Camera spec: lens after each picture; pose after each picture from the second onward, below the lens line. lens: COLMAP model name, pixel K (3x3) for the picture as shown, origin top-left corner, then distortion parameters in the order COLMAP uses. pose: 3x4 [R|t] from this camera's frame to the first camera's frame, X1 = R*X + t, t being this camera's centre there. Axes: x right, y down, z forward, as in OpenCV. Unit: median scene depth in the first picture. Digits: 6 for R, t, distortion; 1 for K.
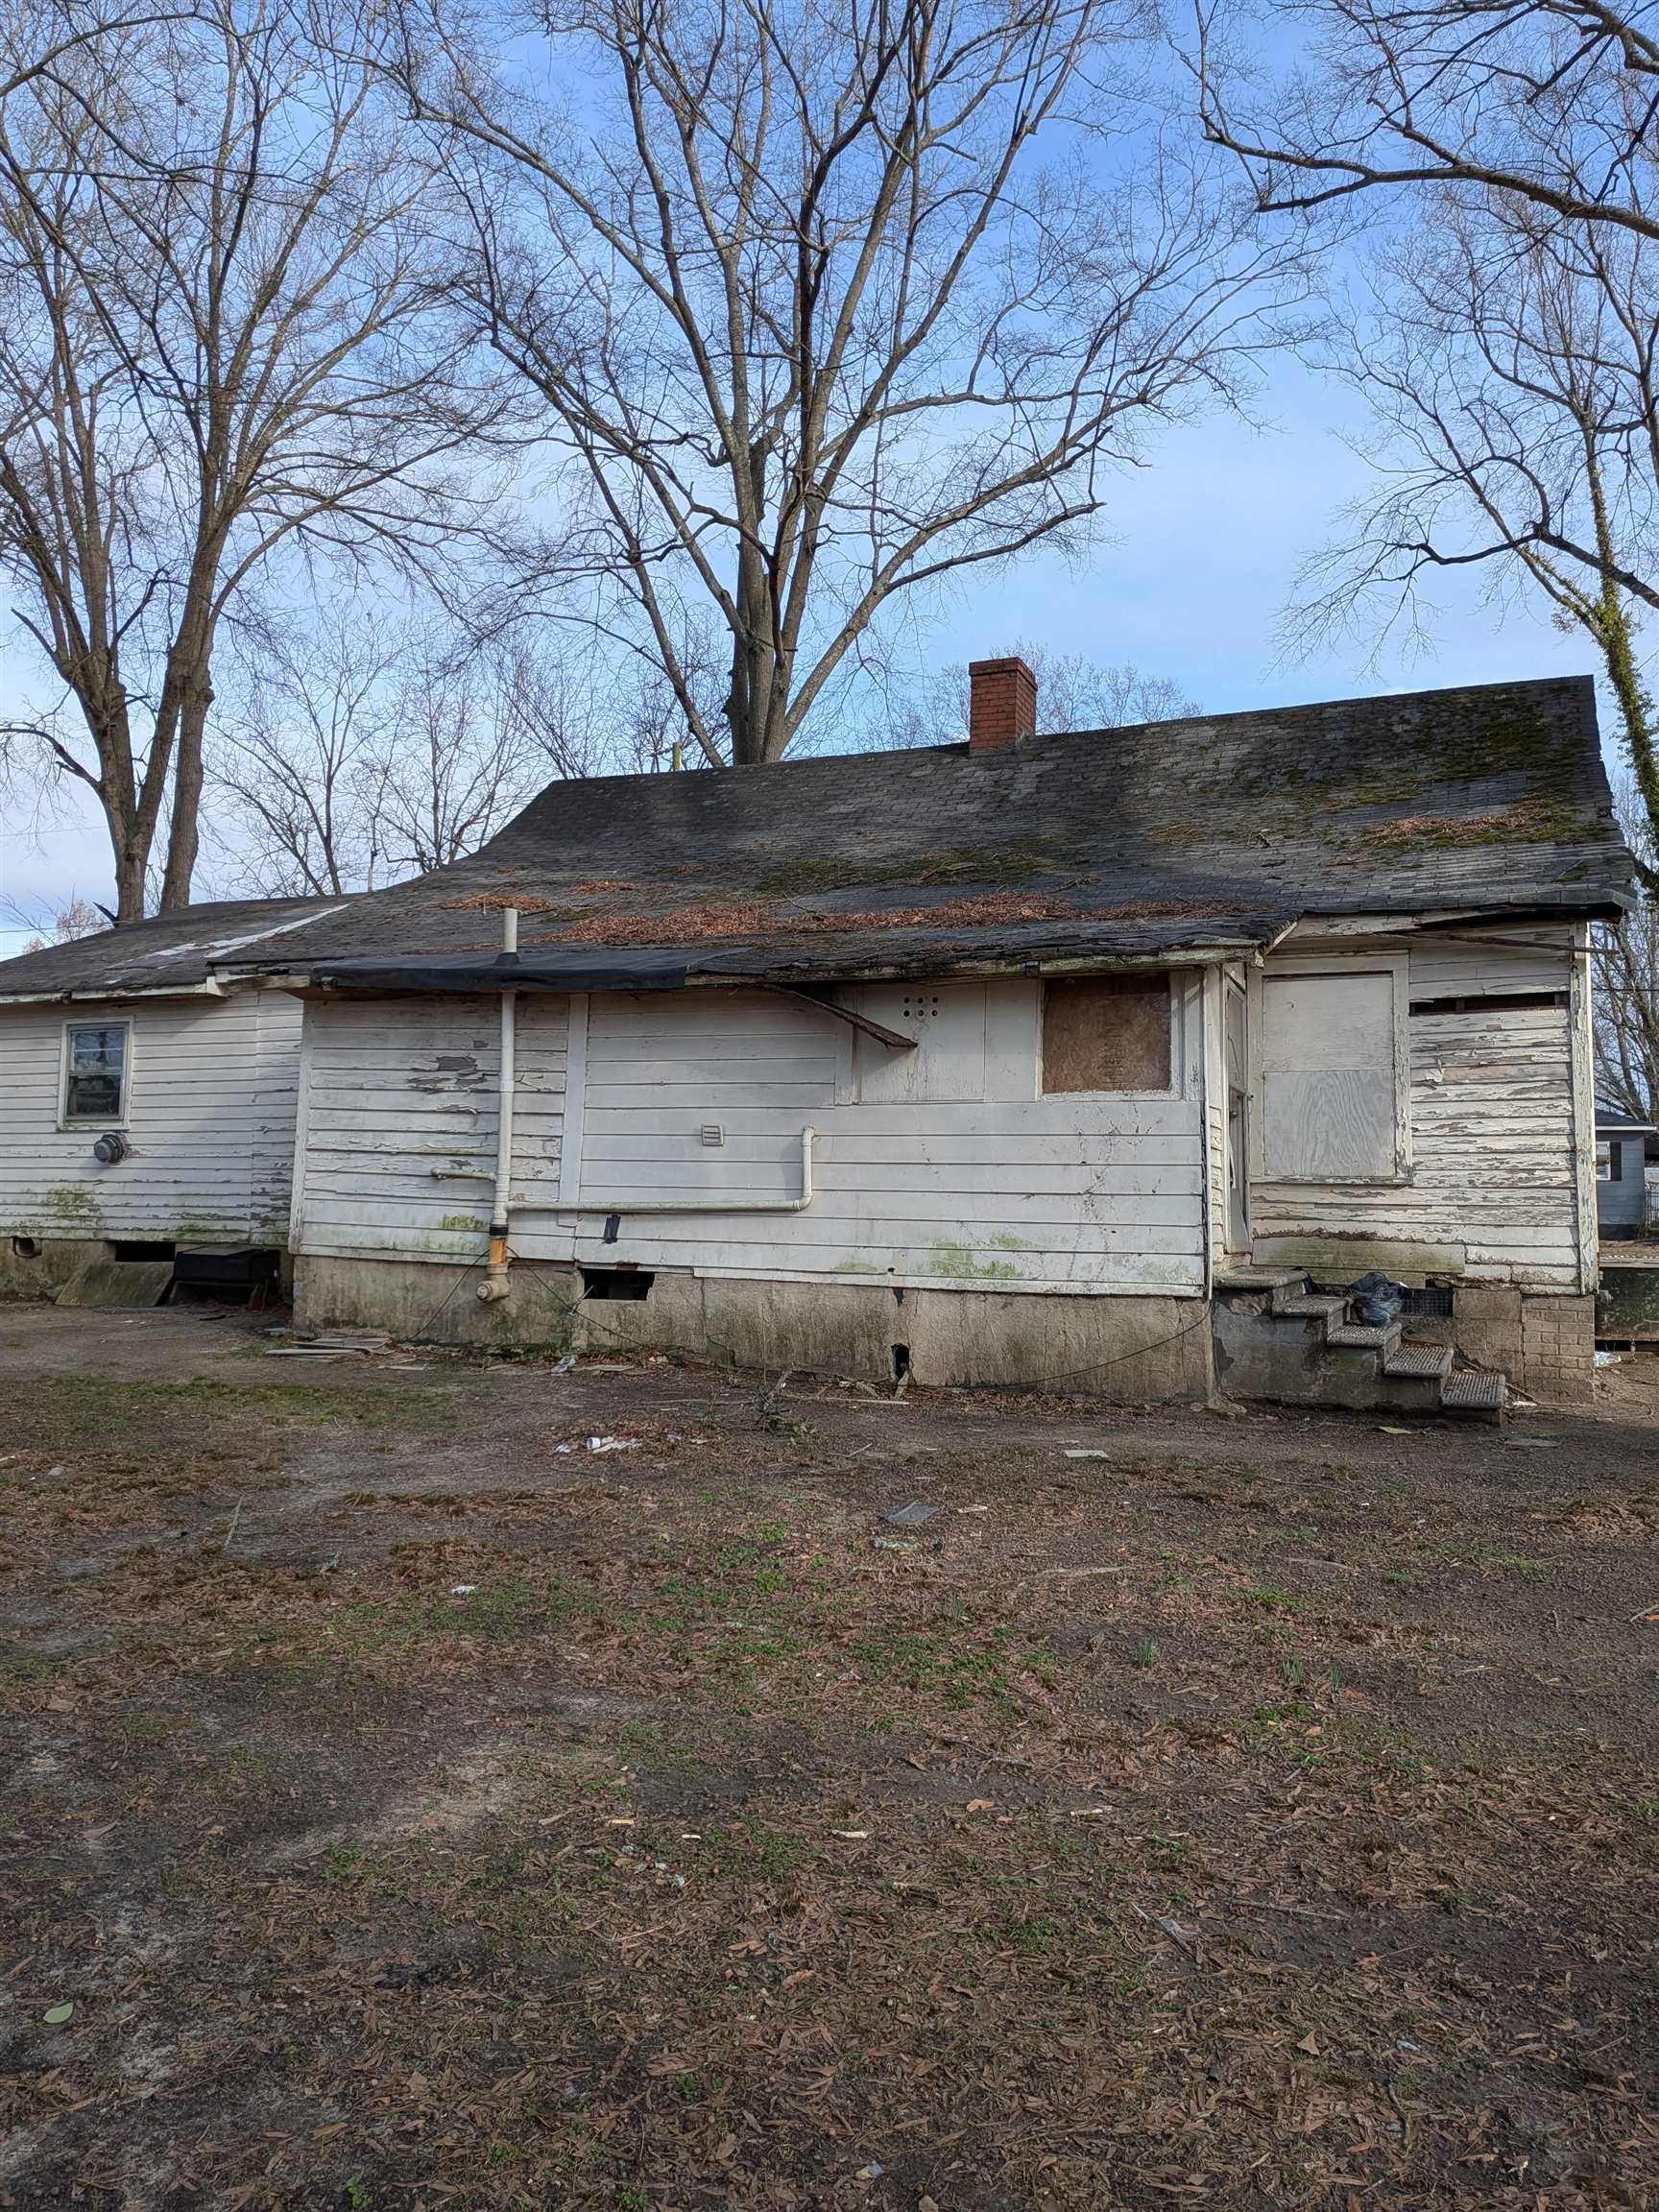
lens RADIAL K [[1543.6, 0, 834.6], [0, 1543.6, 1147.5], [0, 0, 1]] dist [0.111627, -0.176782]
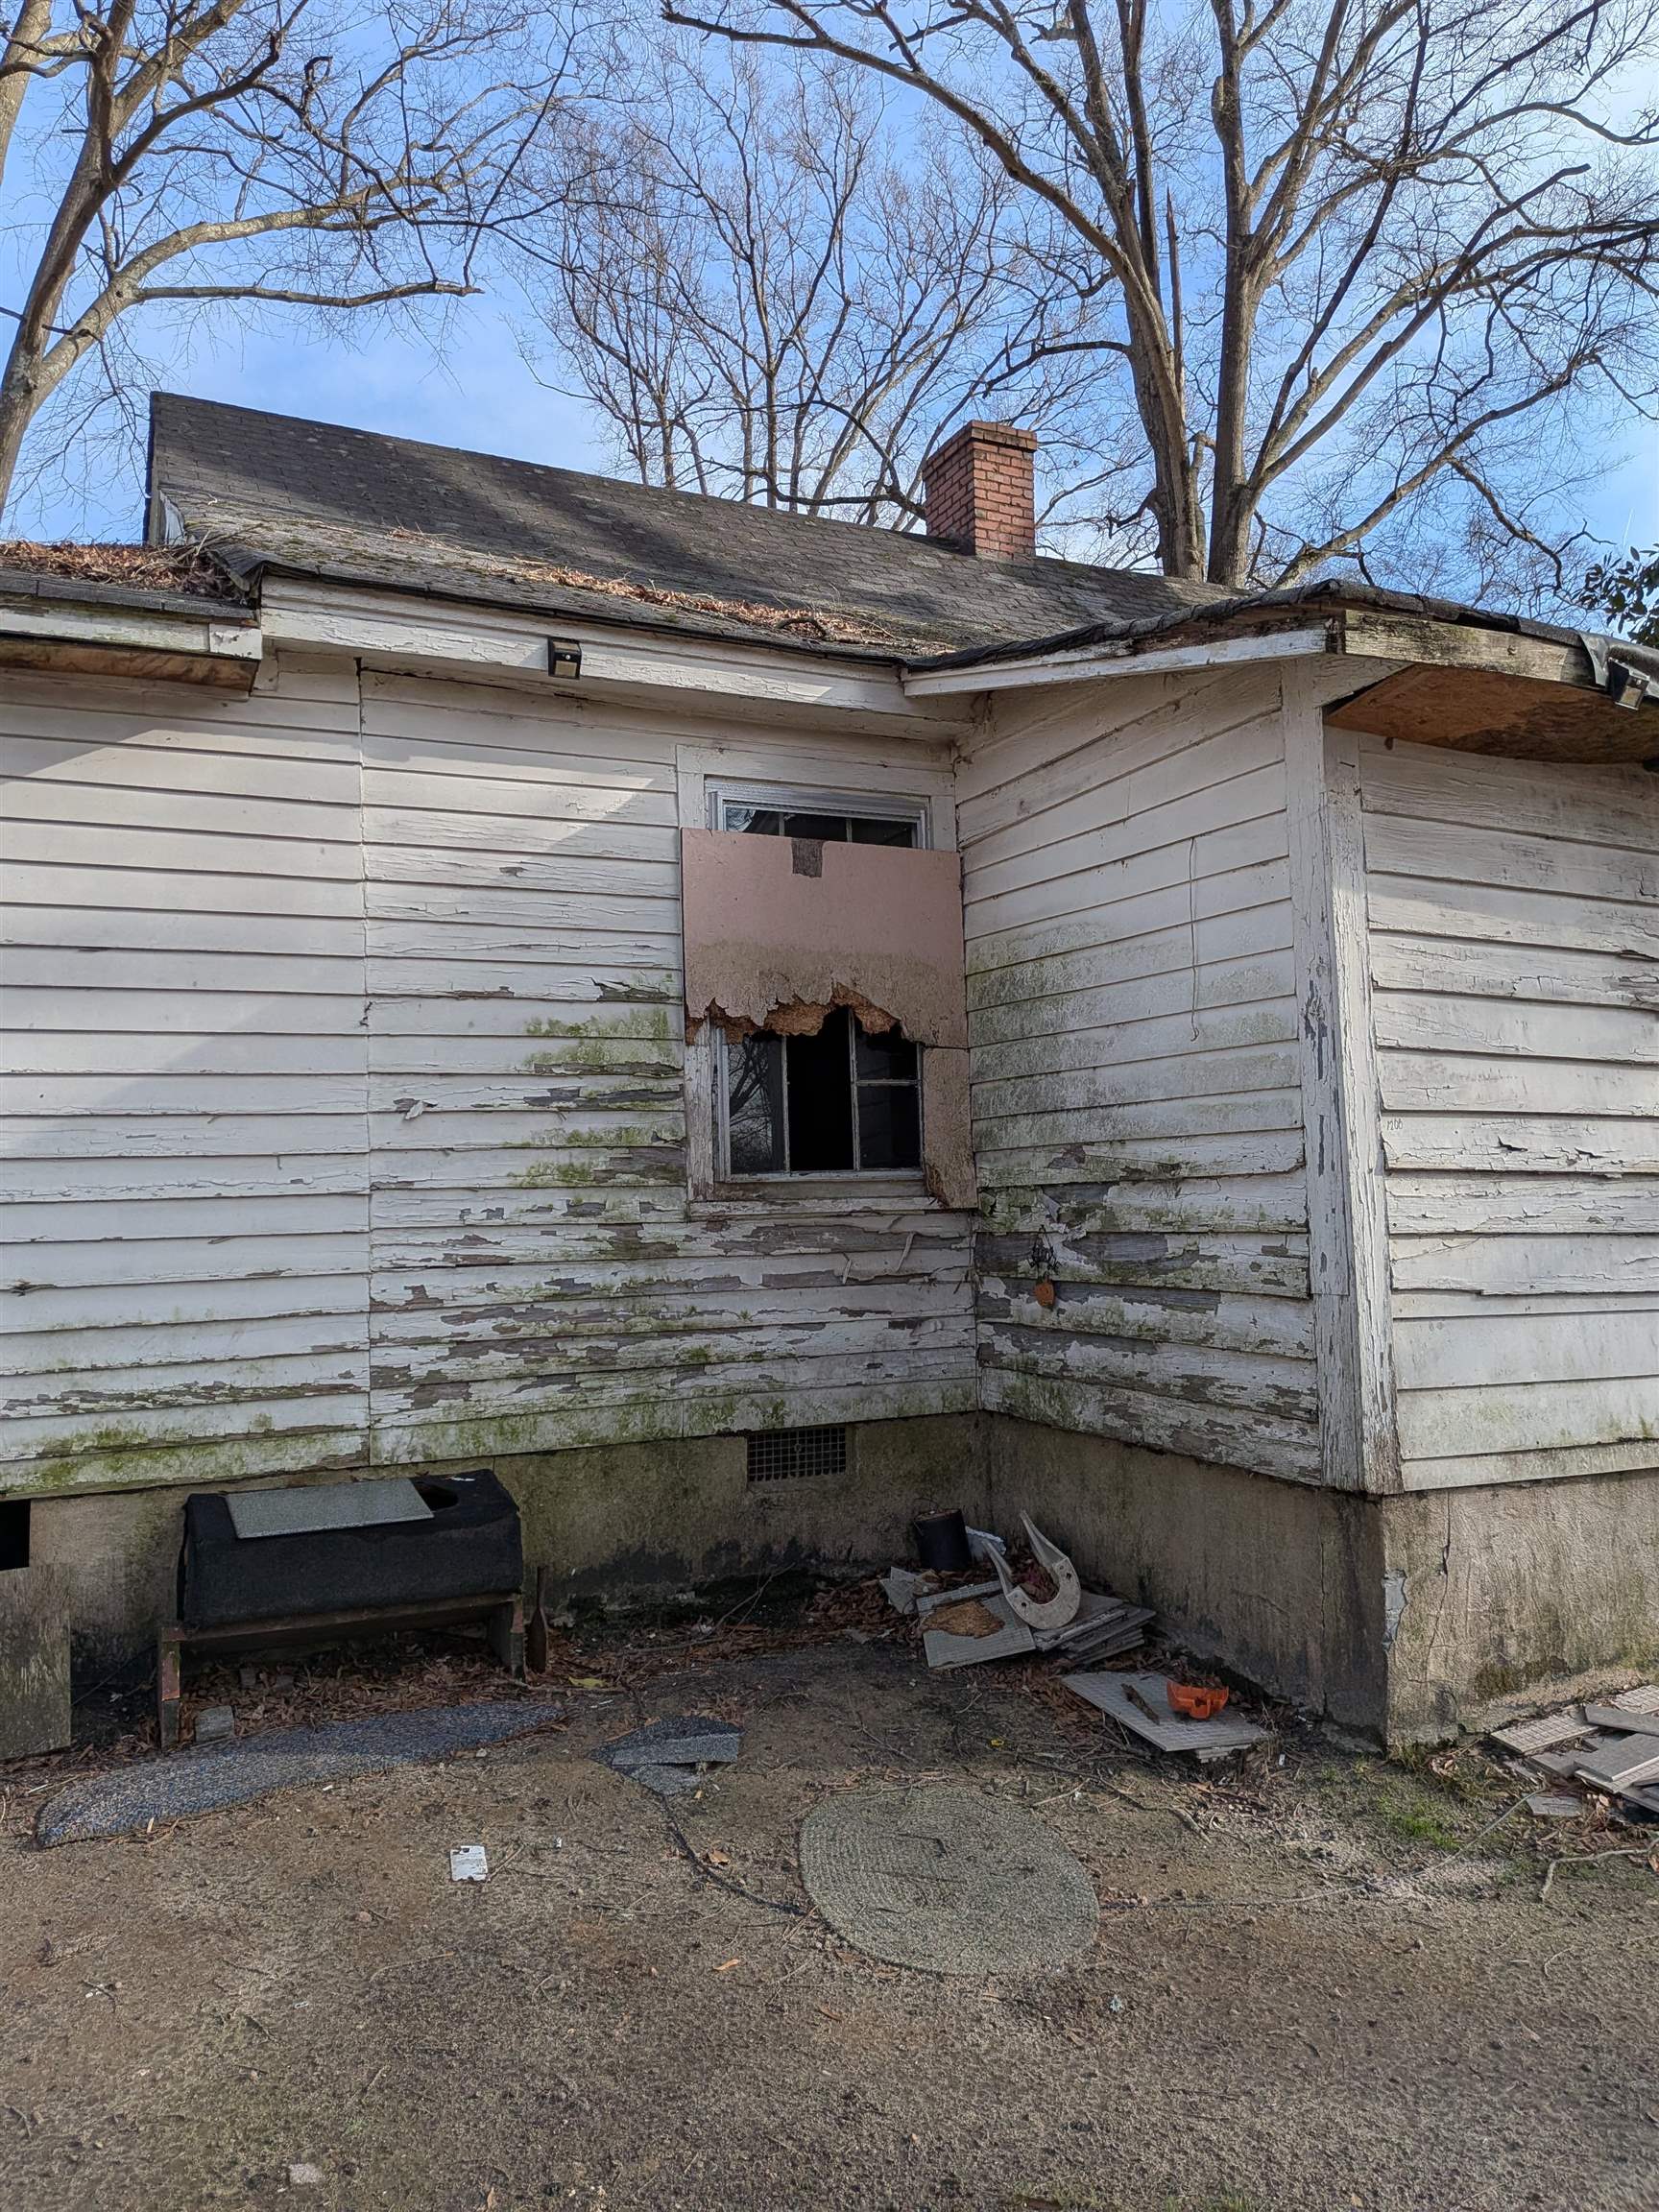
lens RADIAL K [[1543.6, 0, 834.6], [0, 1543.6, 1147.5], [0, 0, 1]] dist [0.111627, -0.176782]
pose [[0.667100, -0.006622, 0.744939, -0.668284], [0.003180, 0.999977, 0.006041, -0.006038], [-0.744961, -0.001661, 0.667106, 0.873960]]
